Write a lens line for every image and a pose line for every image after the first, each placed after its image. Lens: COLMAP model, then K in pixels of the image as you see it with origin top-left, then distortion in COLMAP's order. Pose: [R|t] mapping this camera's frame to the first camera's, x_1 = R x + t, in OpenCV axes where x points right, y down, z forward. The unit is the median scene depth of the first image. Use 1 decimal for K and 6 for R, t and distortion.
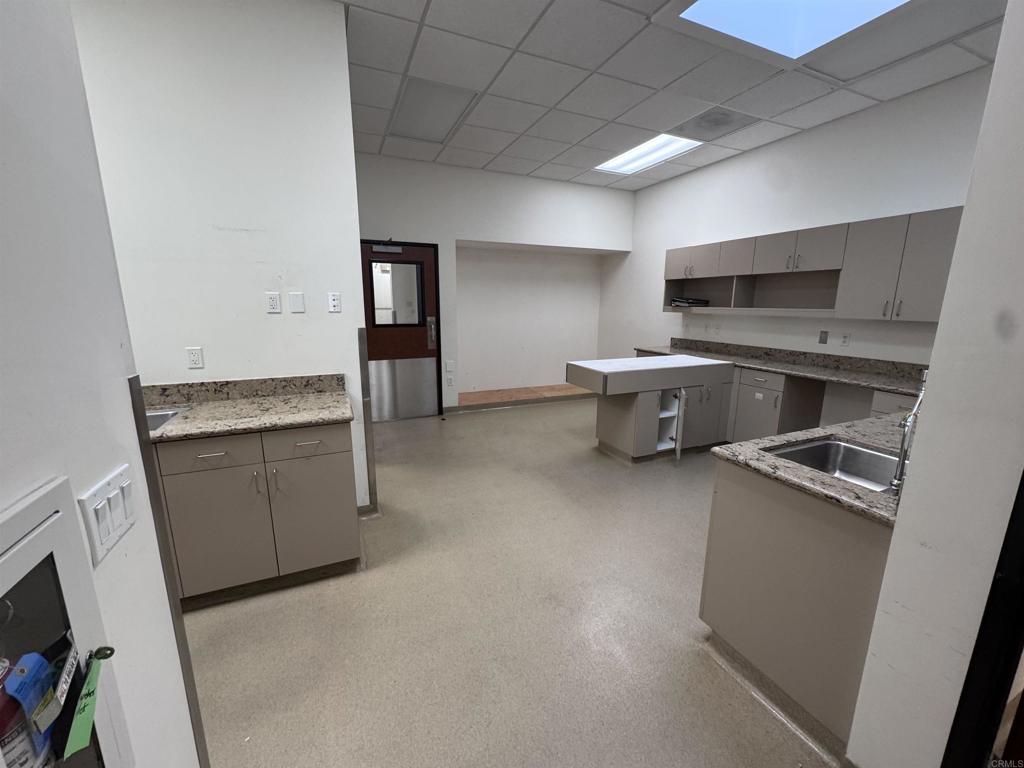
lens RADIAL K [[407.9, 0, 511.9], [0, 407.9, 382.9], [0, 0, 1]] dist [-0.003525, 0.000608]
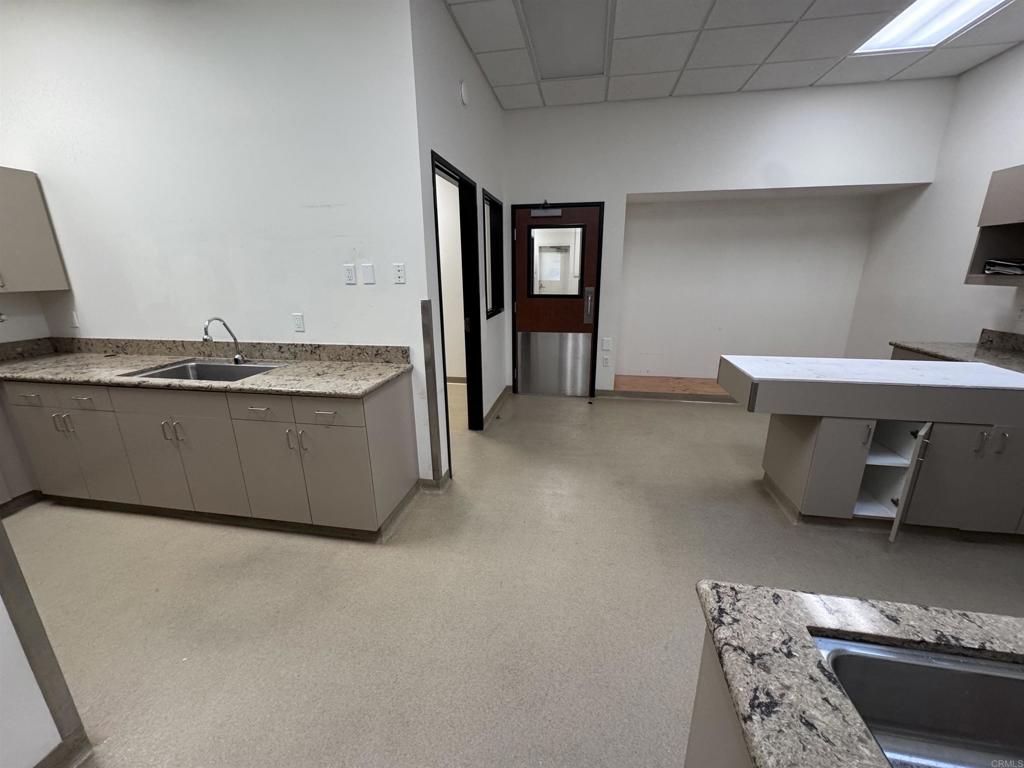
lens RADIAL K [[407.9, 0, 509.0], [0, 407.9, 384.4], [0, 0, 1]] dist [-0.003525, 0.000608]
pose [[0.826643, 0.143252, -0.544187, 0.227633], [-0.099044, 0.988997, 0.109891, -0.043081], [0.553941, -0.036942, 0.831736, 0.204798]]
